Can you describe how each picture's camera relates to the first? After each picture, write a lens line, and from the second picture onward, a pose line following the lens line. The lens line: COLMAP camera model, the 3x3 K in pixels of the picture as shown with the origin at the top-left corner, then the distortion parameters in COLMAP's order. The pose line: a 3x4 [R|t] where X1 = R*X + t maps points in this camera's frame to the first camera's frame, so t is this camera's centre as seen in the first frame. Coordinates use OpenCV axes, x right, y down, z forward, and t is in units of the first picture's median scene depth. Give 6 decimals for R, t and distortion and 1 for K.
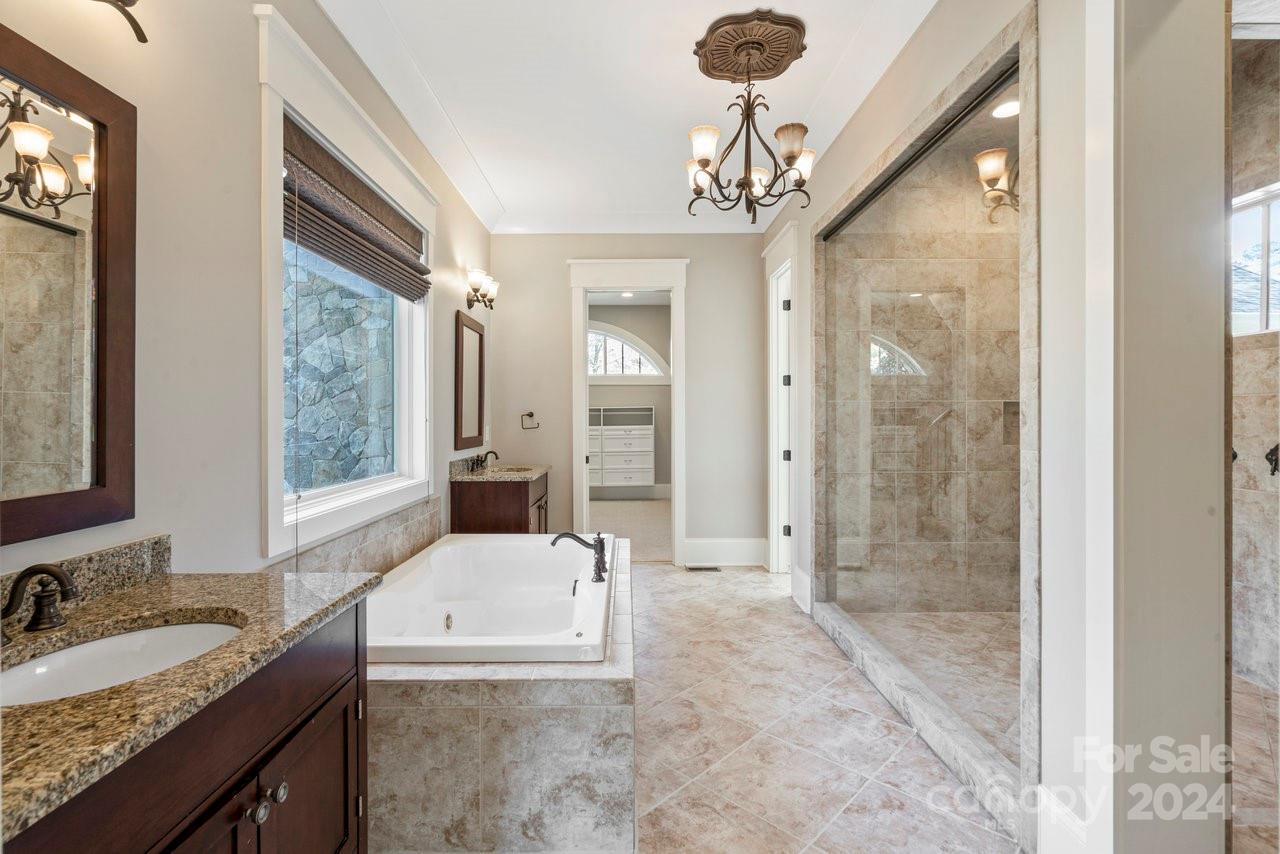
lens RADIAL K [[607.3, 0, 639.2], [0, 607.3, 417.3], [0, 0, 1]] dist [0.003226, -0.002039]
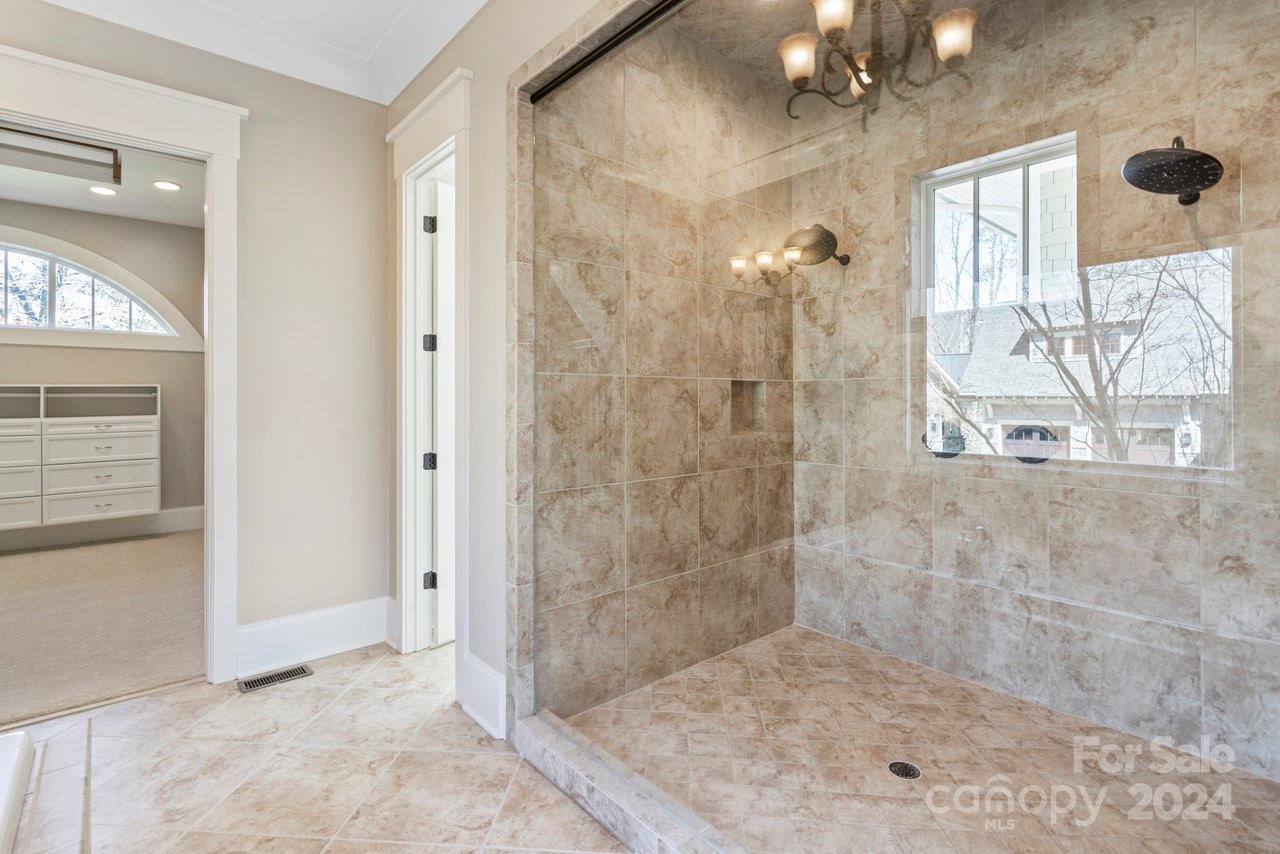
lens RADIAL K [[607.3, 0, 634.3], [0, 607.3, 397.5], [0, 0, 1]] dist [0.003226, -0.002039]
pose [[0.770721, 0.003158, 0.637165, 0.005081], [0.001893, 0.999972, -0.007247, 0.001799], [-0.637170, 0.006791, 0.770693, 0.478409]]
